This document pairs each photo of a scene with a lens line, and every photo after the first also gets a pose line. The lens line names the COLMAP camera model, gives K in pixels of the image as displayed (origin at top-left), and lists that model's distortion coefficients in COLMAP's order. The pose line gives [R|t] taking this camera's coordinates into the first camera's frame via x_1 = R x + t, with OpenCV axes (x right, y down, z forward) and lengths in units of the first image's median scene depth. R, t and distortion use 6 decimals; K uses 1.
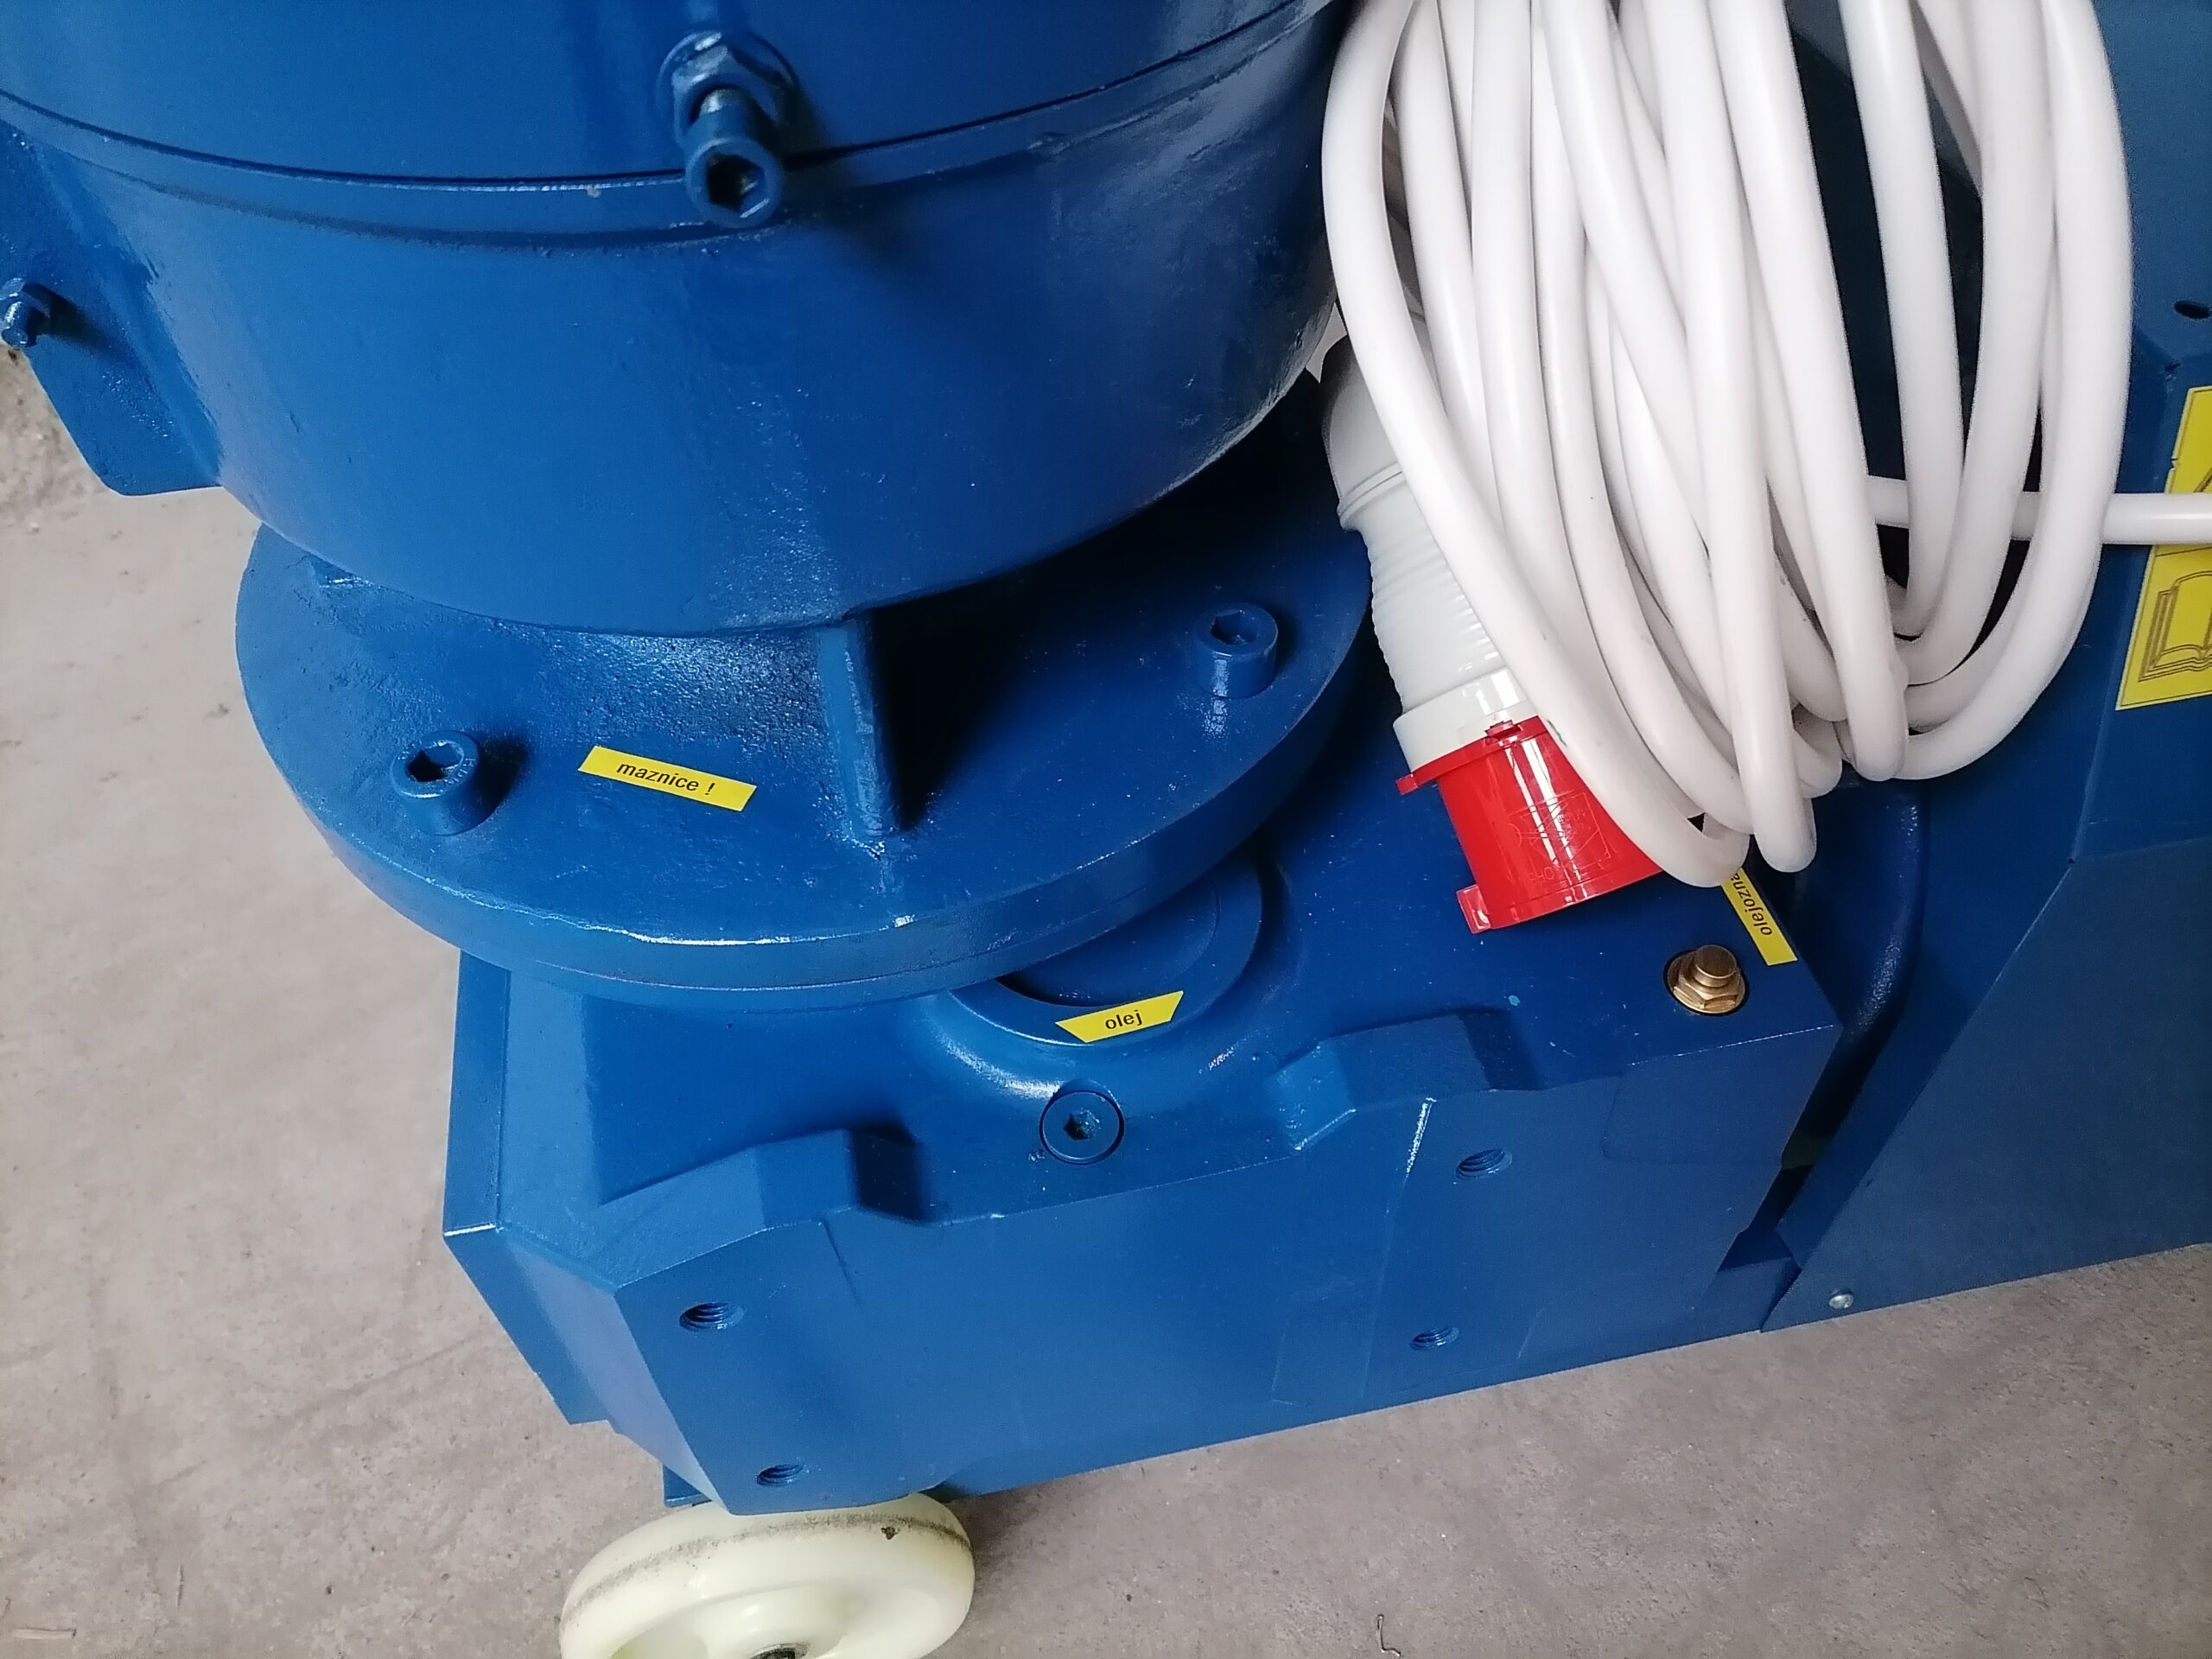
lens RADIAL K [[1678.7, 0, 1106.0], [0, 1678.7, 829.5], [0, 0, 1]] dist [0.018743, 0.001616]
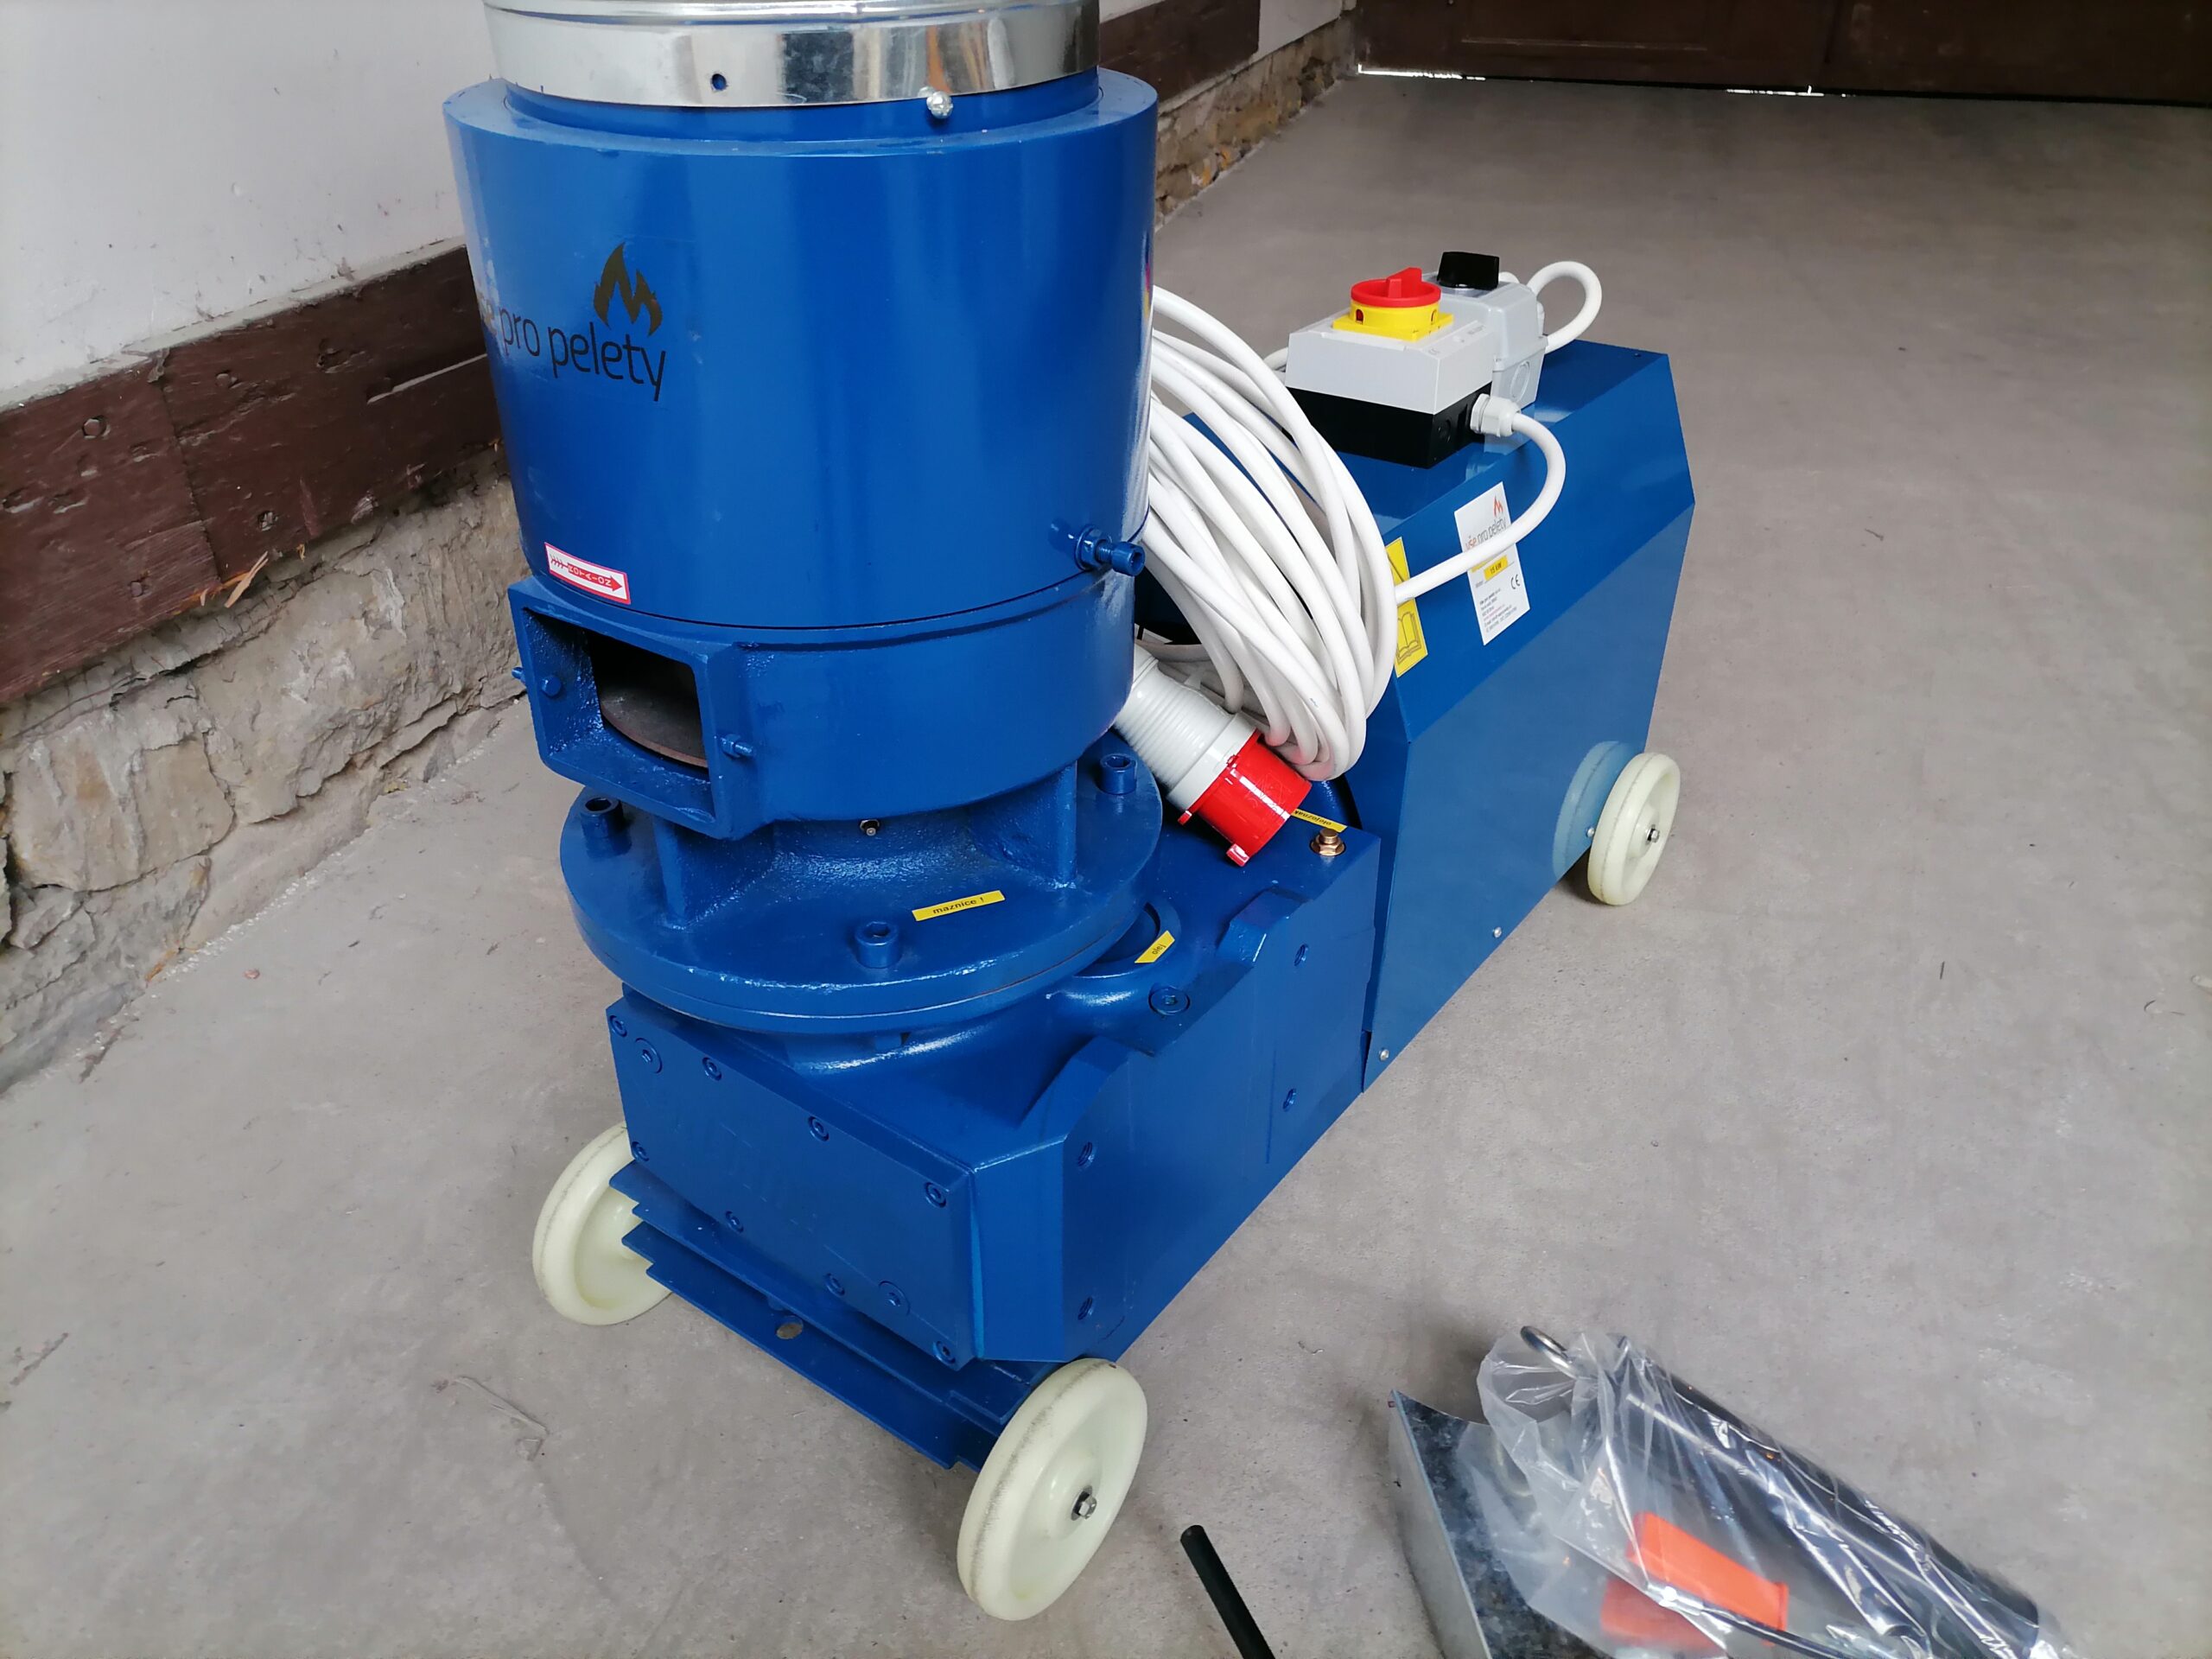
lens RADIAL K [[1661.3, 0, 1102.3], [0, 1661.3, 829.1], [0, 0, 1]] dist [0.029310, -0.001799]
pose [[0.738950, -0.330117, 0.587347, -0.788745], [0.492885, 0.859211, -0.137188, 0.154566], [-0.459367, 0.390870, 0.797623, -0.437951]]
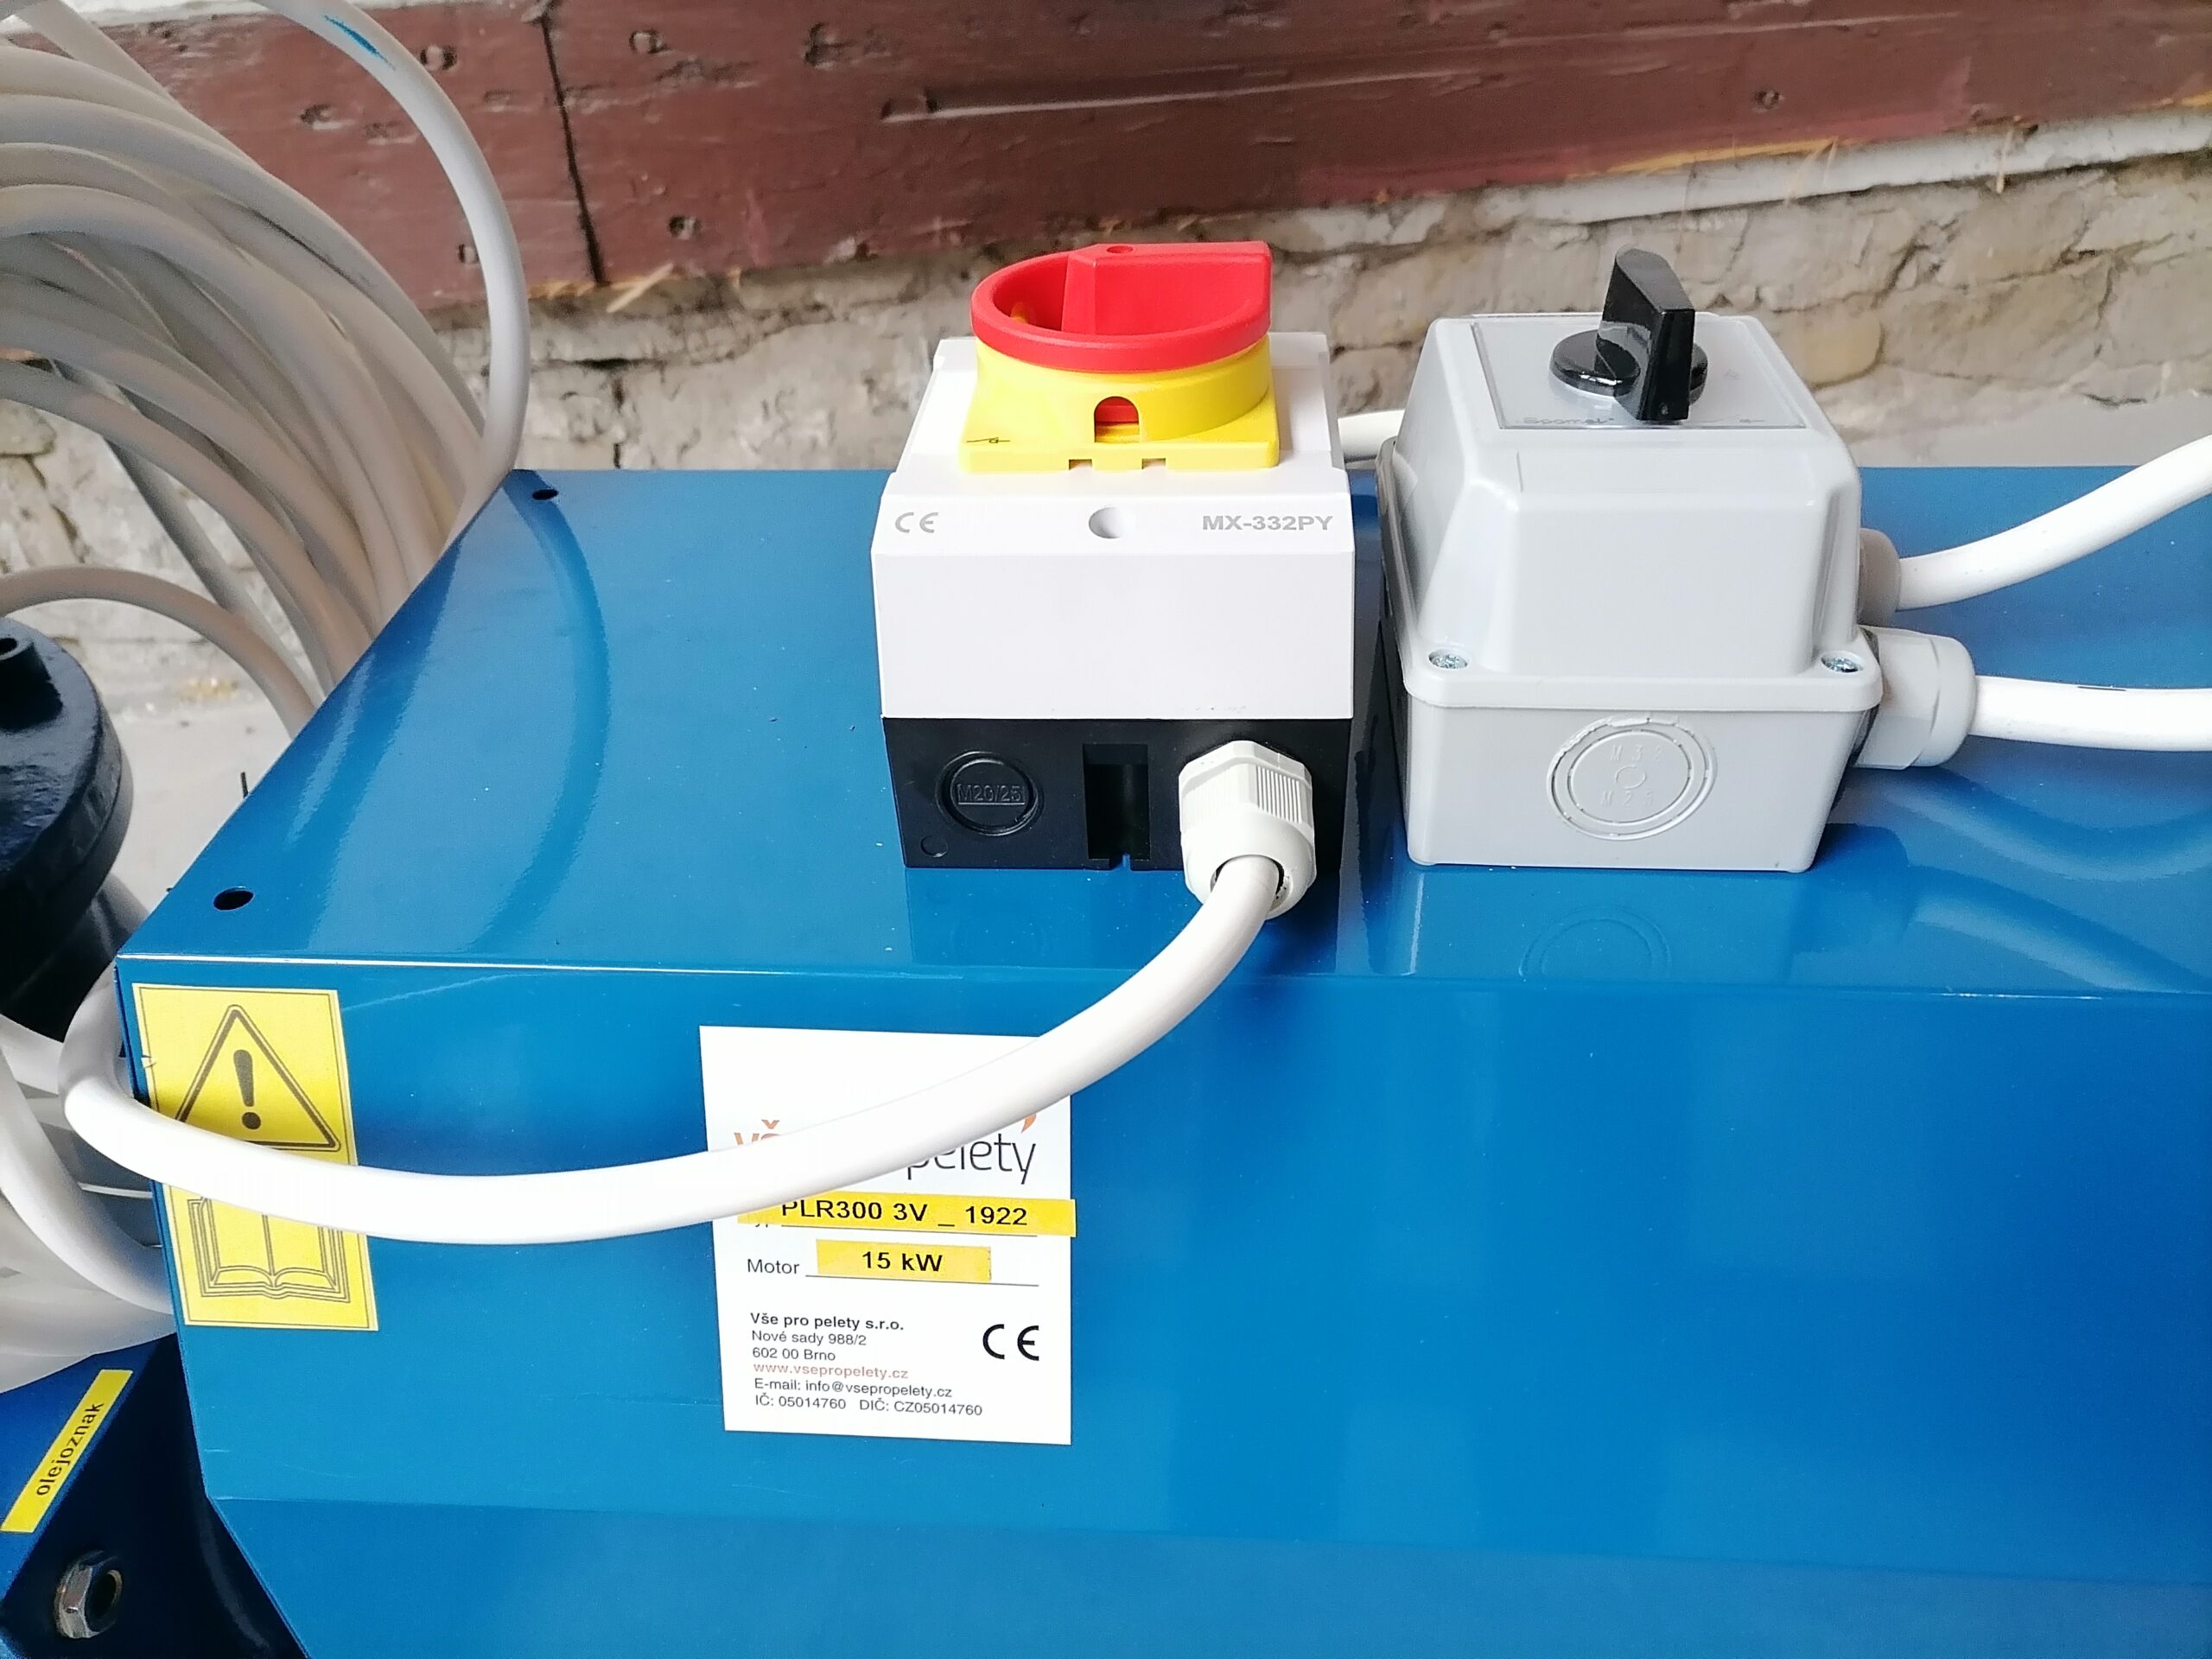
lens RADIAL K [[1676.0, 0, 1103.1], [0, 1676.0, 820.5], [0, 0, 1]] dist [0.025287, -0.006031]
pose [[0.962138, 0.154095, -0.224821, 0.748527], [-0.197015, 0.963176, -0.182969, -0.158155], [0.188348, 0.220335, 0.957067, 0.118118]]
